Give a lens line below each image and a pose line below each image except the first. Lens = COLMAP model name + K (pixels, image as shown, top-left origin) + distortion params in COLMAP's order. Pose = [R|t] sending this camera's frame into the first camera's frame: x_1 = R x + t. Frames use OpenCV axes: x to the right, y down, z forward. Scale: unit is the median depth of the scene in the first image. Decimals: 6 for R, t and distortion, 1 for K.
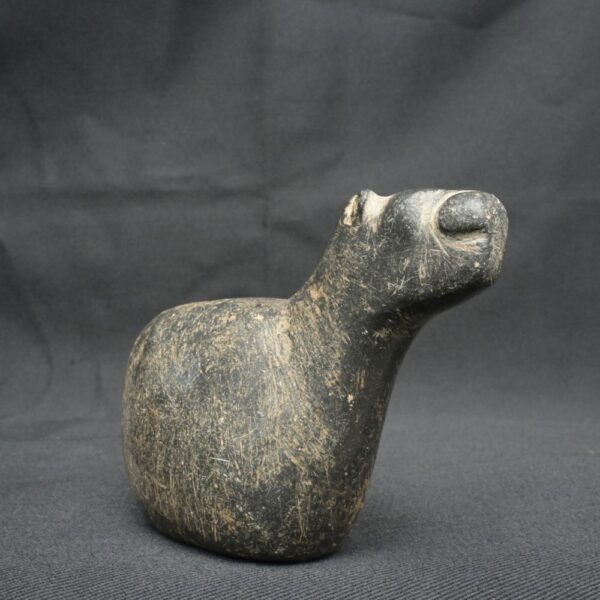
lens RADIAL K [[687.8, 0, 300.0], [0, 687.8, 300.0], [0, 0, 1]] dist [-0.011704, 0.012720]
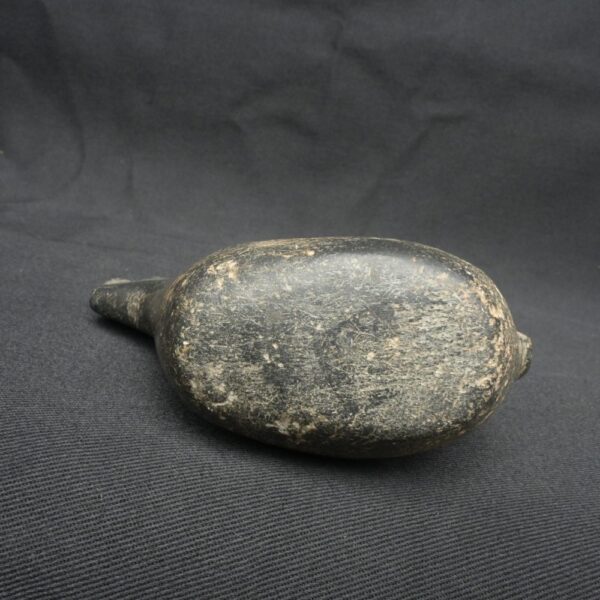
lens RADIAL K [[687.8, 0, 300.0], [0, 687.8, 300.0], [0, 0, 1]] dist [-0.011704, 0.012720]
pose [[0.978262, 0.207067, 0.011238, -0.037497], [-0.201620, 0.937057, 0.285084, -0.046578], [0.048501, -0.281153, 0.958437, 0.047160]]
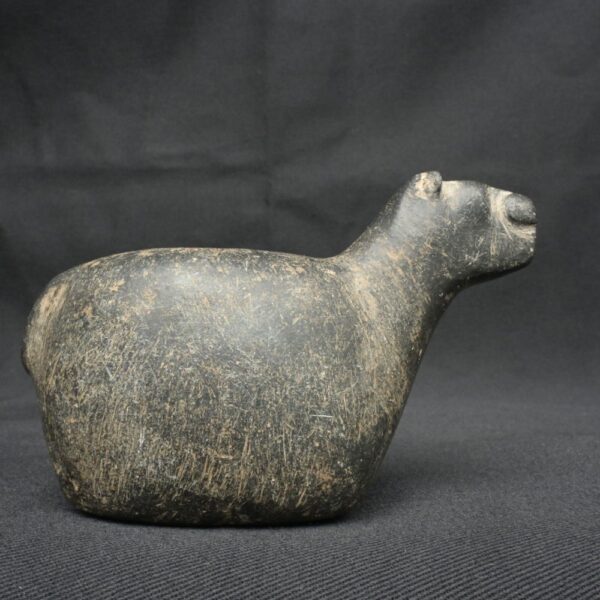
lens RADIAL K [[687.8, 0, 300.0], [0, 687.8, 300.0], [0, 0, 1]] dist [-0.011704, 0.012720]
pose [[0.999597, -0.004575, -0.028030, 0.021358], [0.004530, 0.999988, -0.001662, 0.029659], [0.028037, 0.001535, 0.999606, 0.038207]]
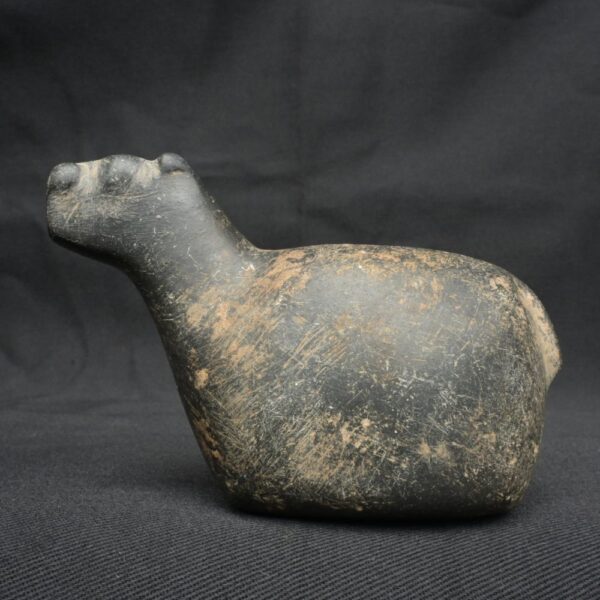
lens RADIAL K [[687.8, 0, 300.0], [0, 687.8, 300.0], [0, 0, 1]] dist [-0.011704, 0.012720]
pose [[0.999223, 0.014298, -0.036720, -0.012518], [-0.014880, 0.999767, -0.015634, 0.035777], [0.036488, 0.016168, 0.999203, 0.003213]]
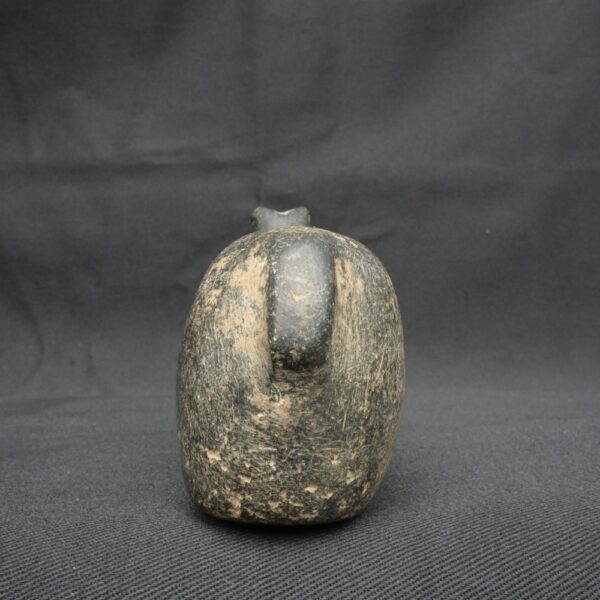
lens RADIAL K [[687.8, 0, 300.0], [0, 687.8, 300.0], [0, 0, 1]] dist [-0.011704, 0.012720]
pose [[0.999735, -0.015426, 0.017086, -0.010733], [0.015336, 0.999868, 0.005401, 0.032046], [-0.017167, -0.005137, 0.999839, 0.020559]]
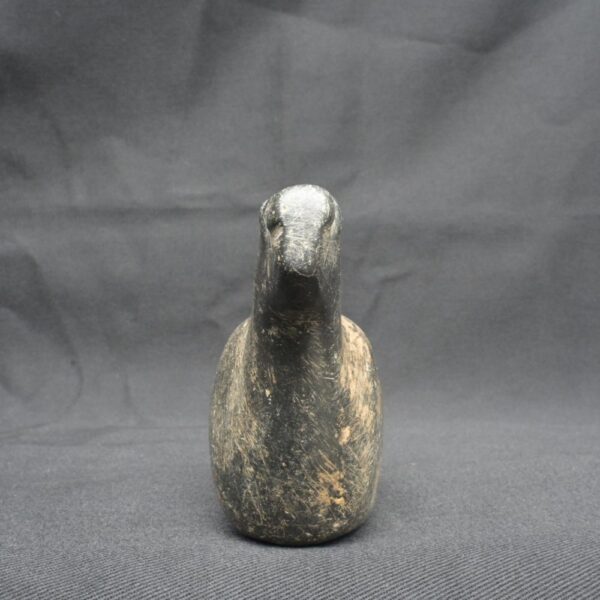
lens RADIAL K [[687.8, 0, 300.0], [0, 687.8, 300.0], [0, 0, 1]] dist [-0.011704, 0.012720]
pose [[0.999936, -0.008150, 0.007879, -0.037985], [0.008310, 0.999757, -0.020436, 0.003748], [-0.007710, 0.020500, 0.999760, -0.046127]]
